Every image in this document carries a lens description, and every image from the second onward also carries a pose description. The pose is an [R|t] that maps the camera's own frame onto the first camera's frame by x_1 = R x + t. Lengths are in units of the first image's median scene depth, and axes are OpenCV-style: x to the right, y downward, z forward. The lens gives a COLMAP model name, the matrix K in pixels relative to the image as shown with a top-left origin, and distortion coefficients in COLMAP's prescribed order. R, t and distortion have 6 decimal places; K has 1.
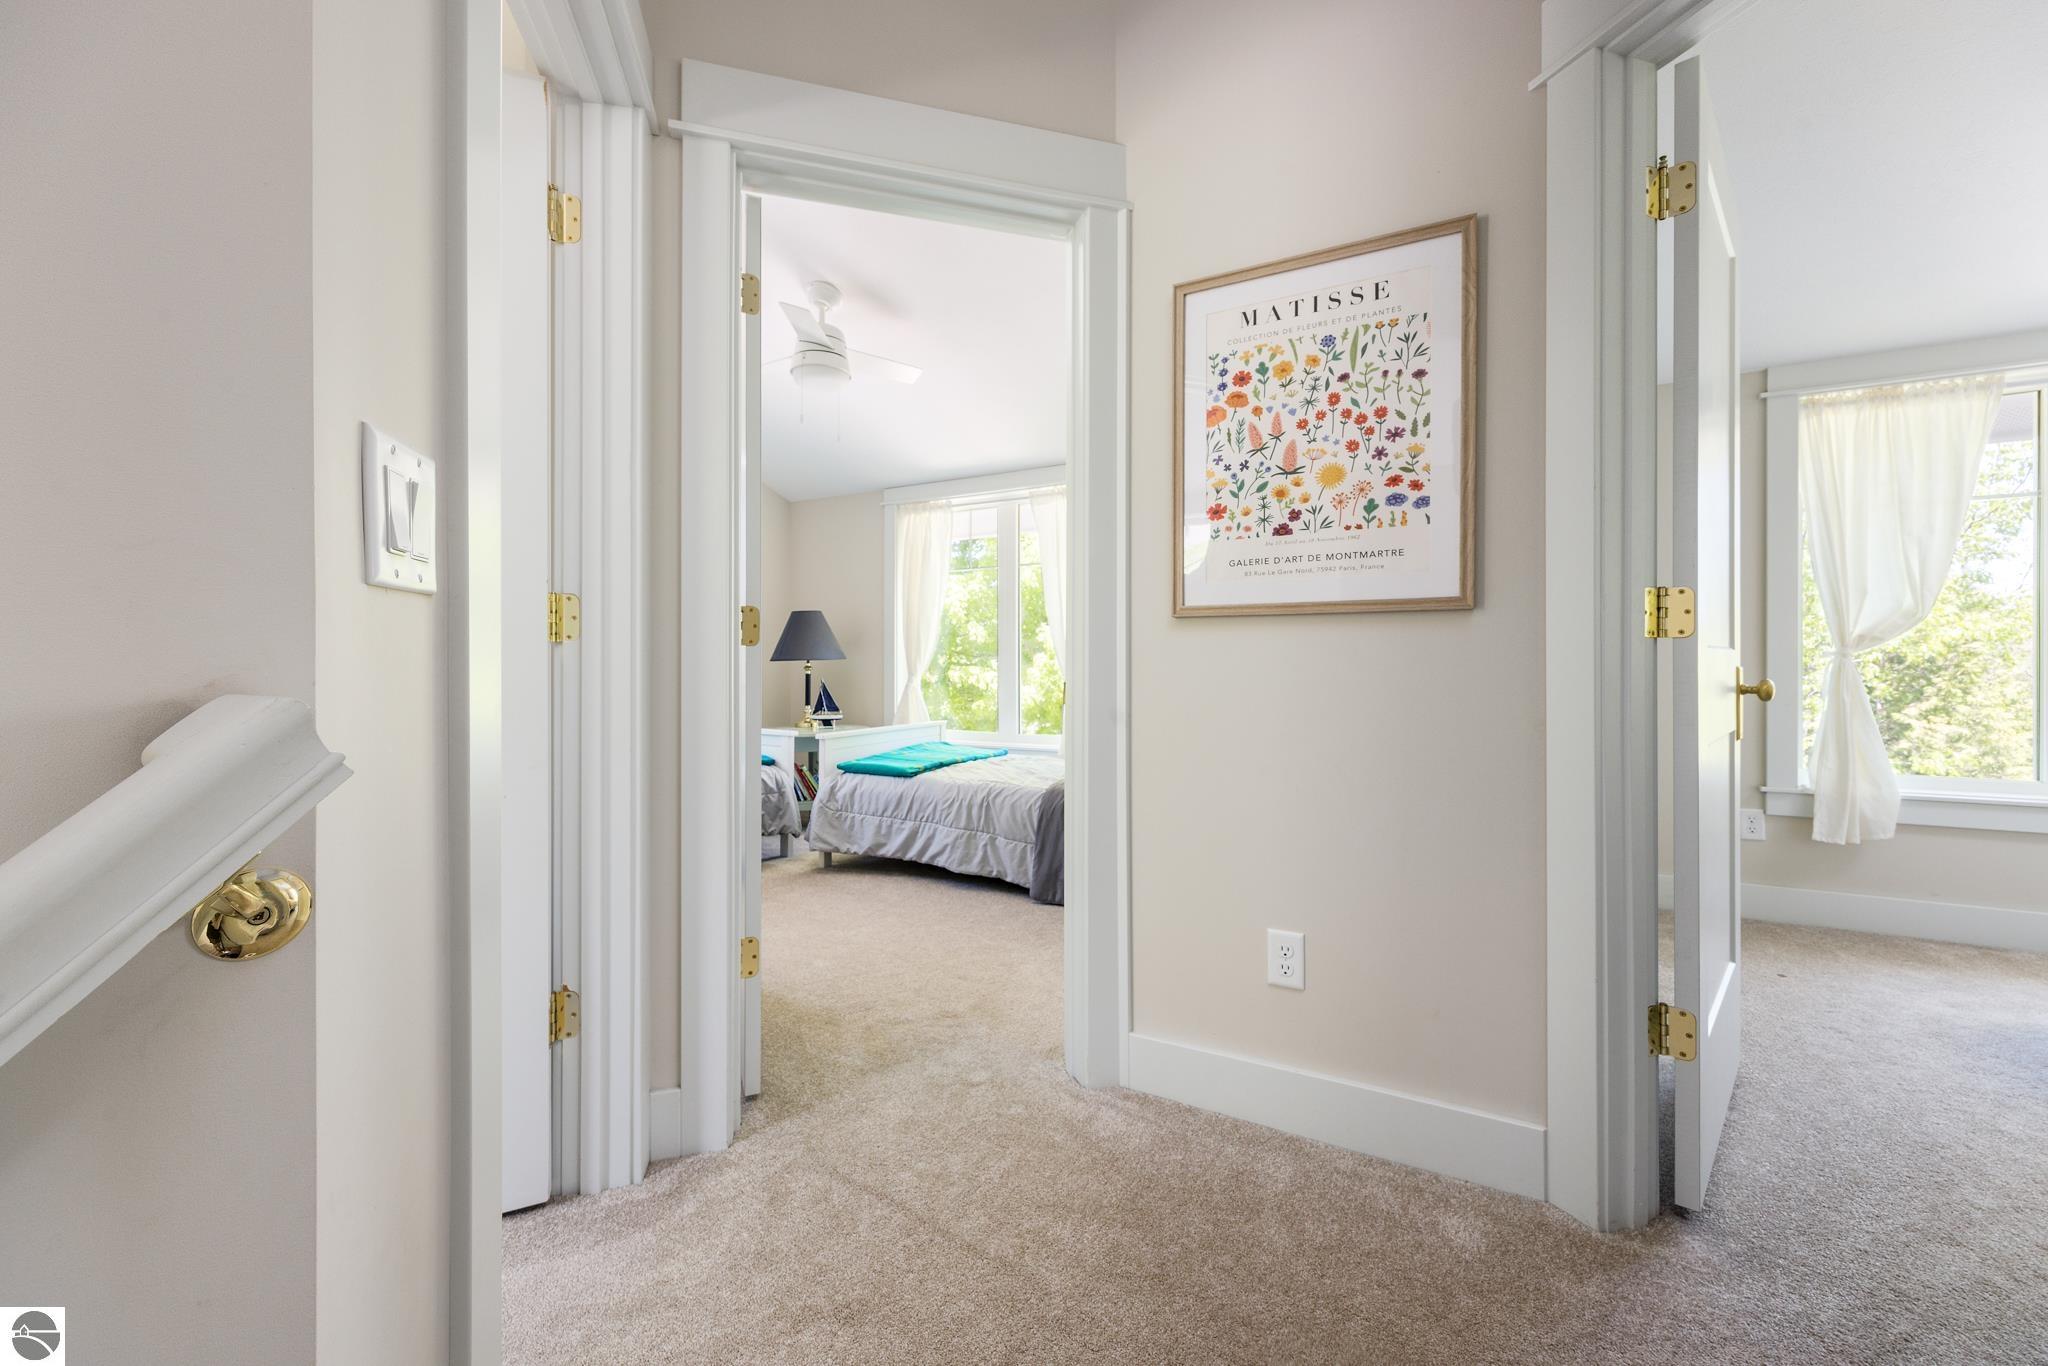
lens RADIAL K [[816.9, 0, 988.1], [0, 816.9, 662.1], [0, 0, 1]] dist [0.000118, 0.000044]
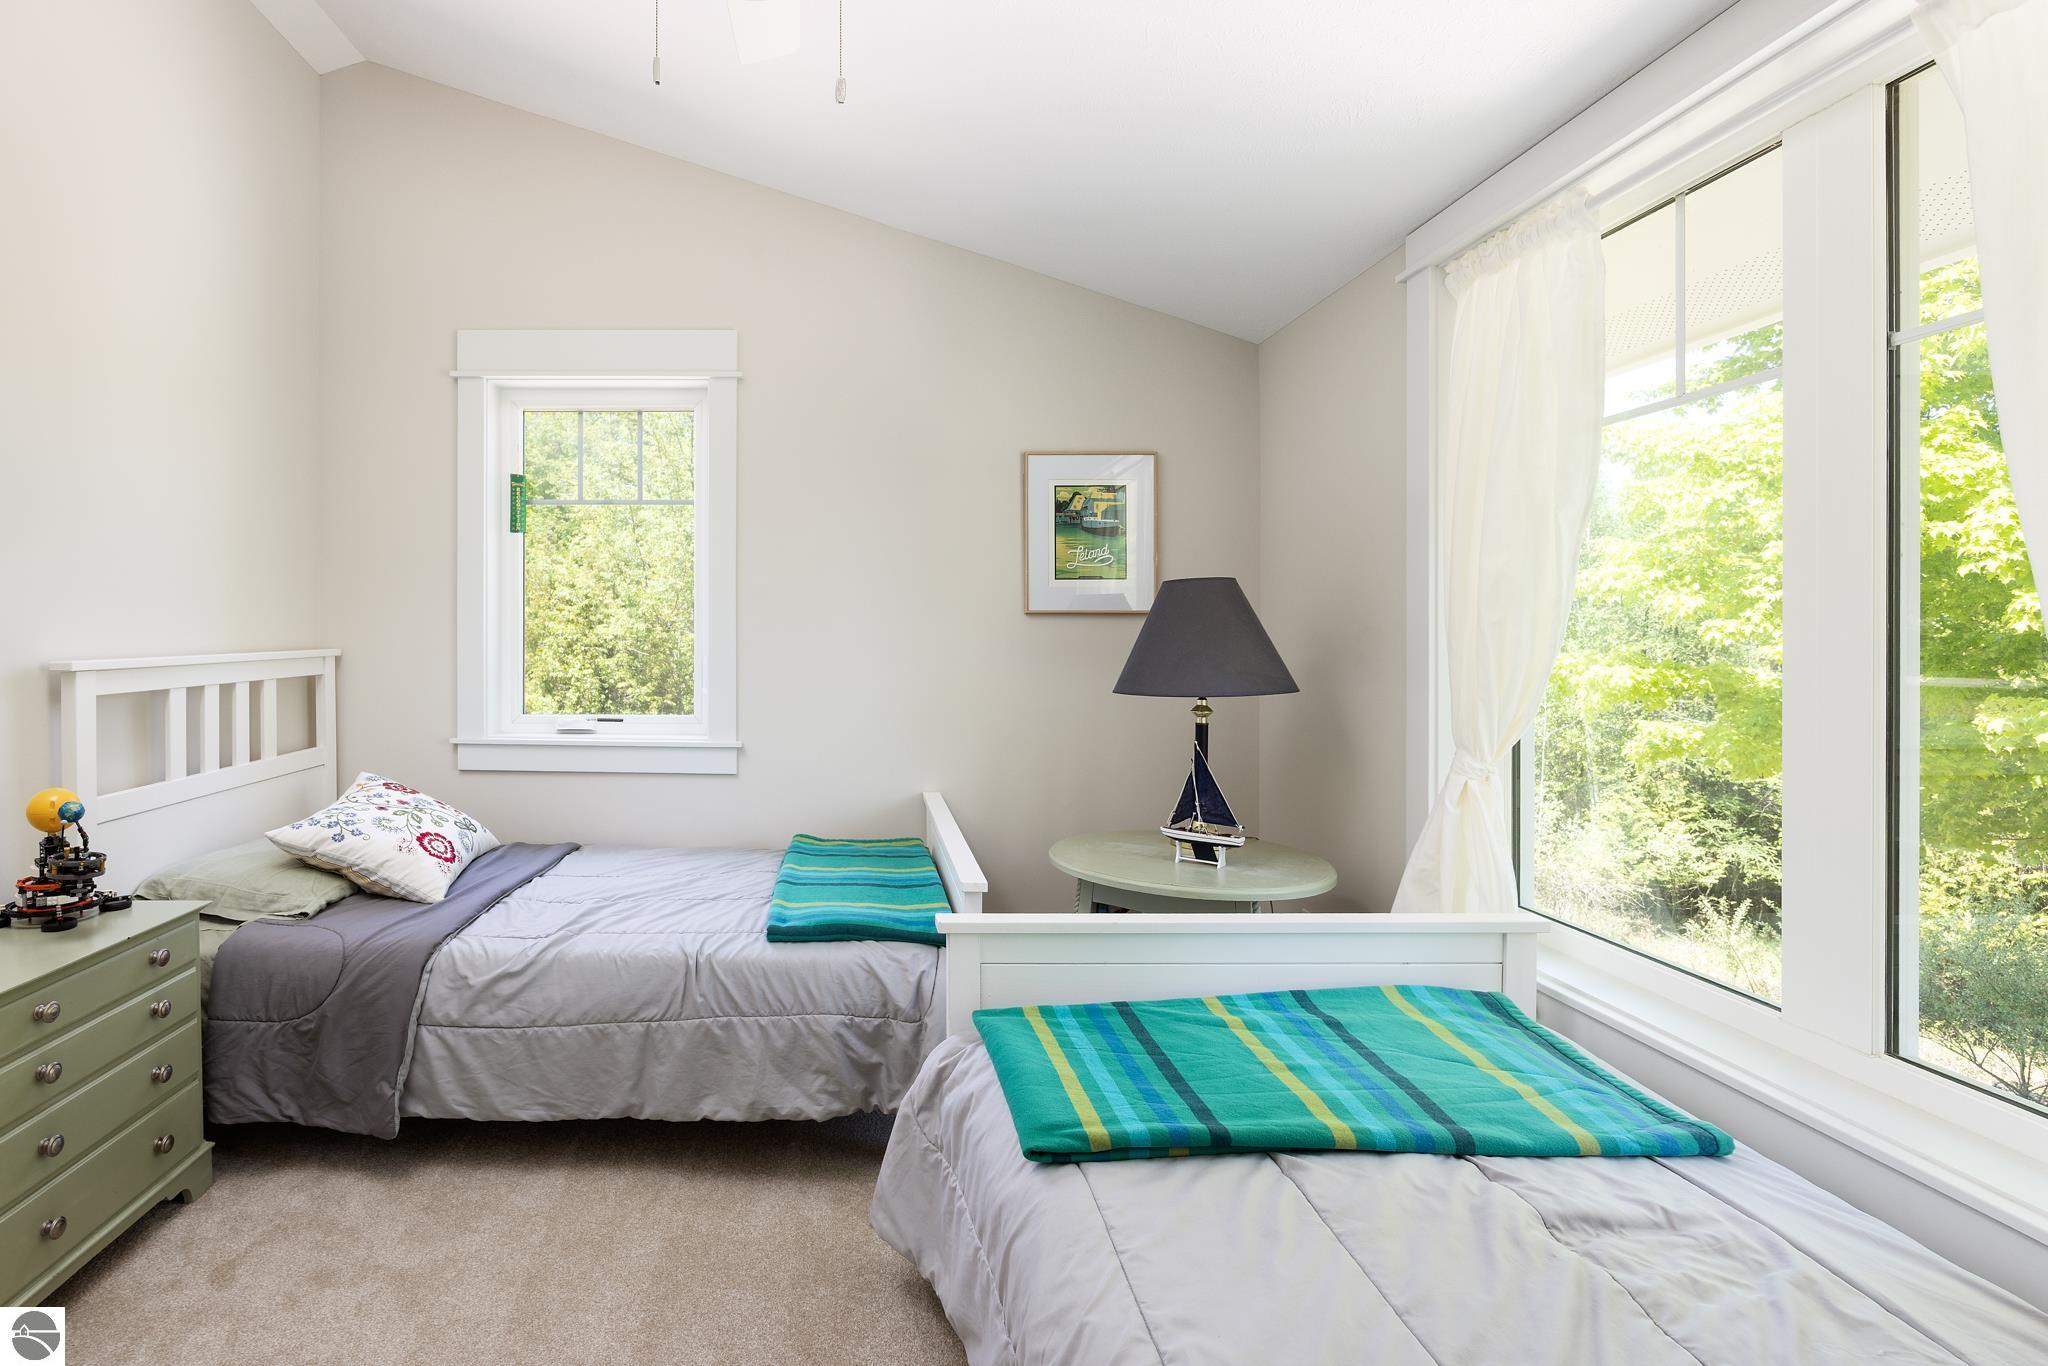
lens RADIAL K [[941.2, 0, 804.7], [0, 941.2, 642.3], [0, 0, 1]] dist [-0.011163, 0.000317]
pose [[0.494328, 0.004147, -0.869266, 0.145872], [-0.000230, 0.999989, 0.004640, -0.041977], [0.869275, -0.002094, 0.494324, 0.750219]]
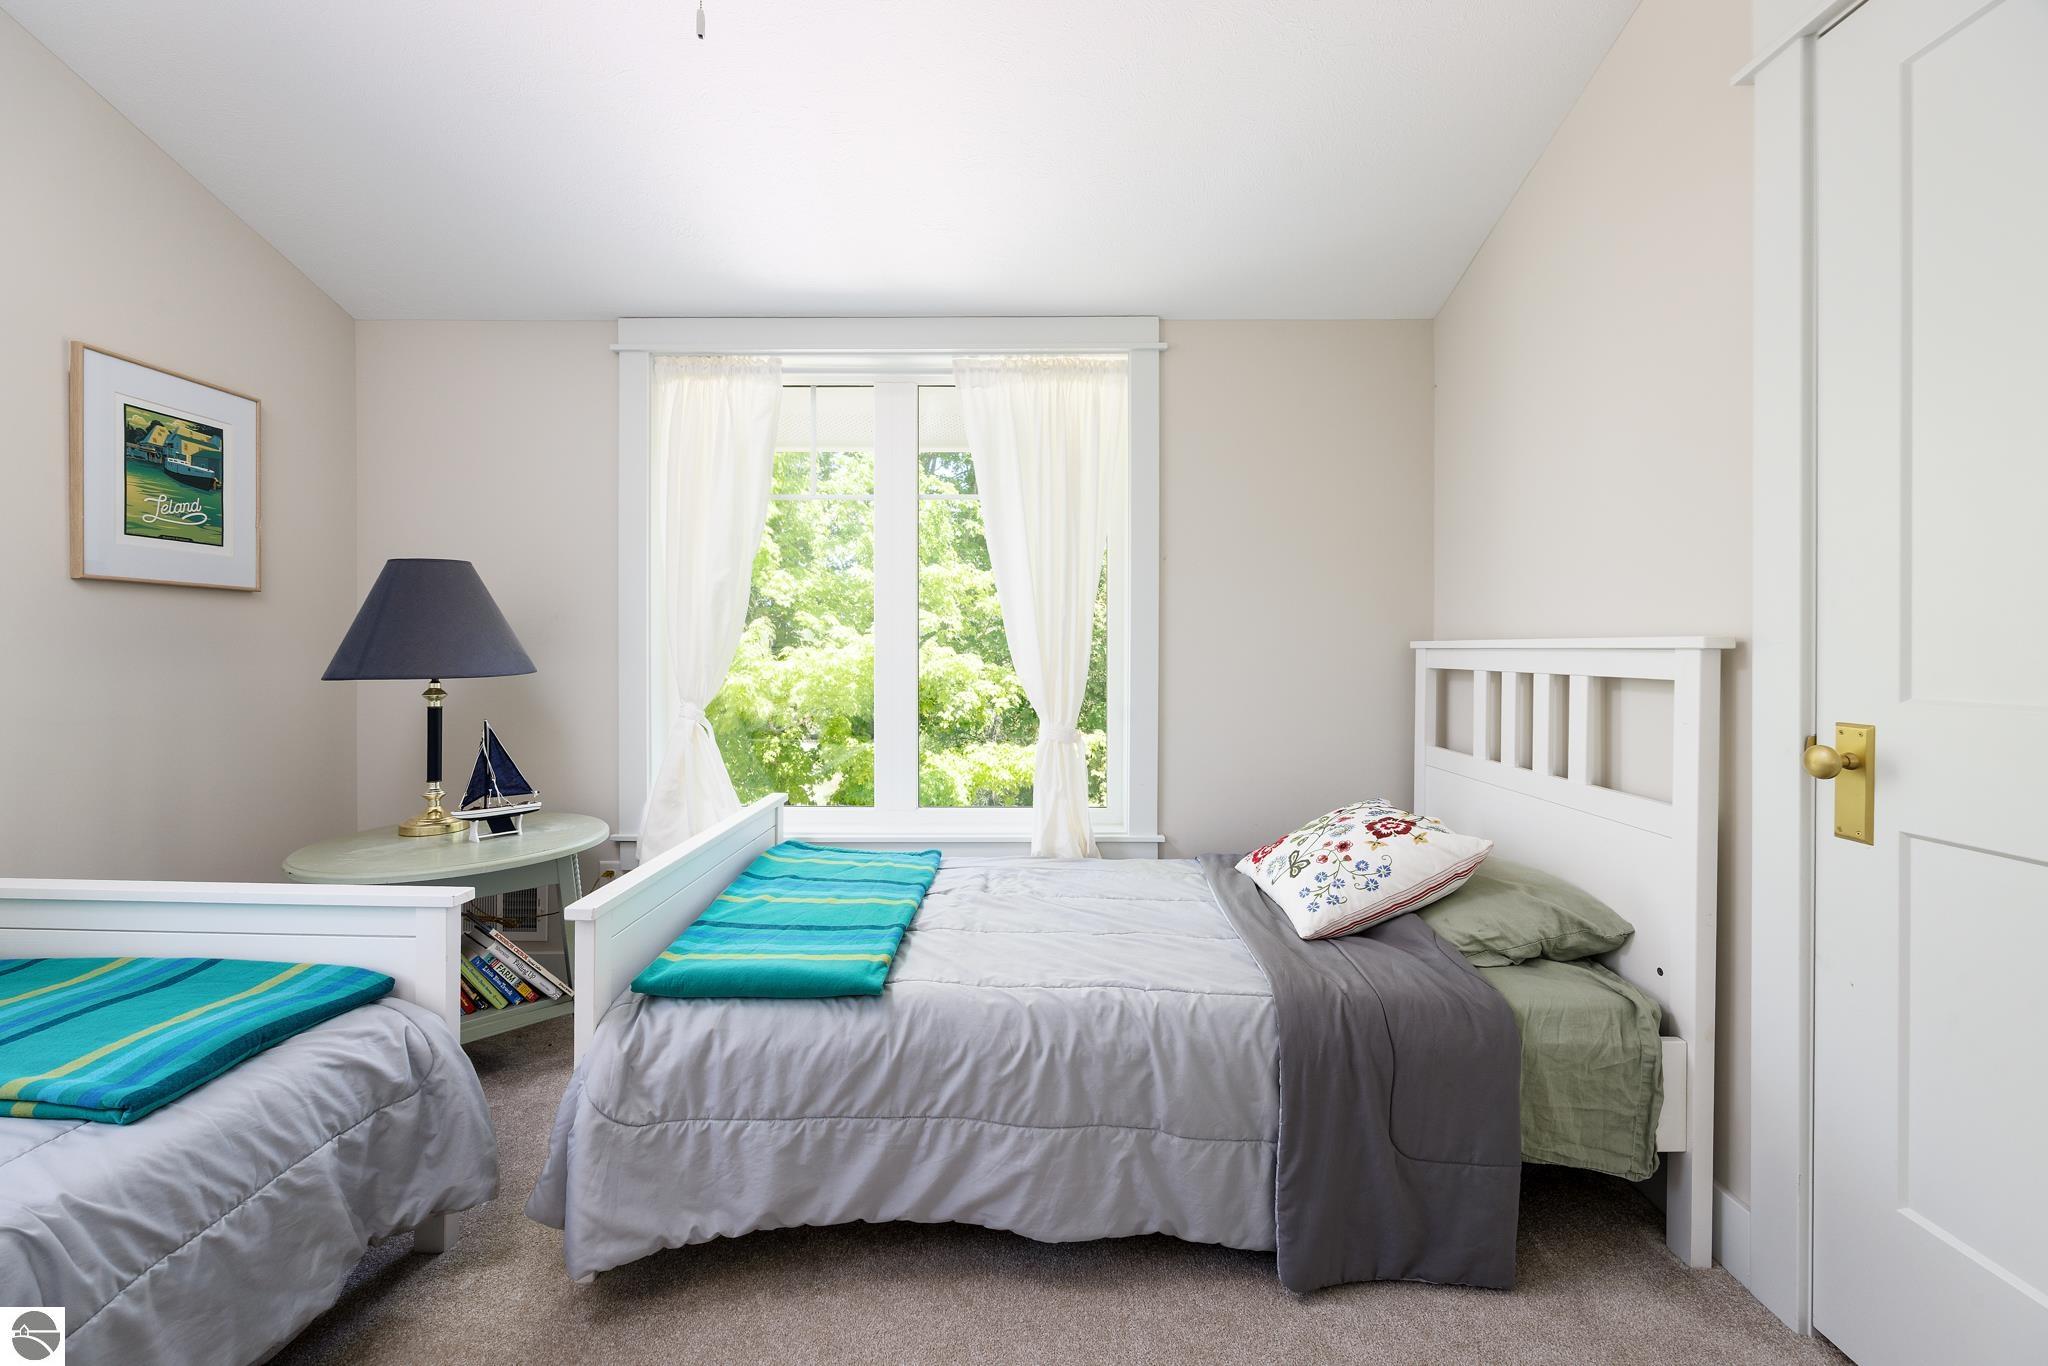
lens RADIAL K [[825.3, 0, 1032.0], [0, 825.3, 657.1], [0, 0, 1]] dist [-0.000001, 0.000292]
pose [[0.861716, -0.003490, 0.507378, -0.224134], [-0.001739, 0.999950, 0.009831, -0.022863], [-0.507387, -0.009354, 0.861667, 0.615088]]
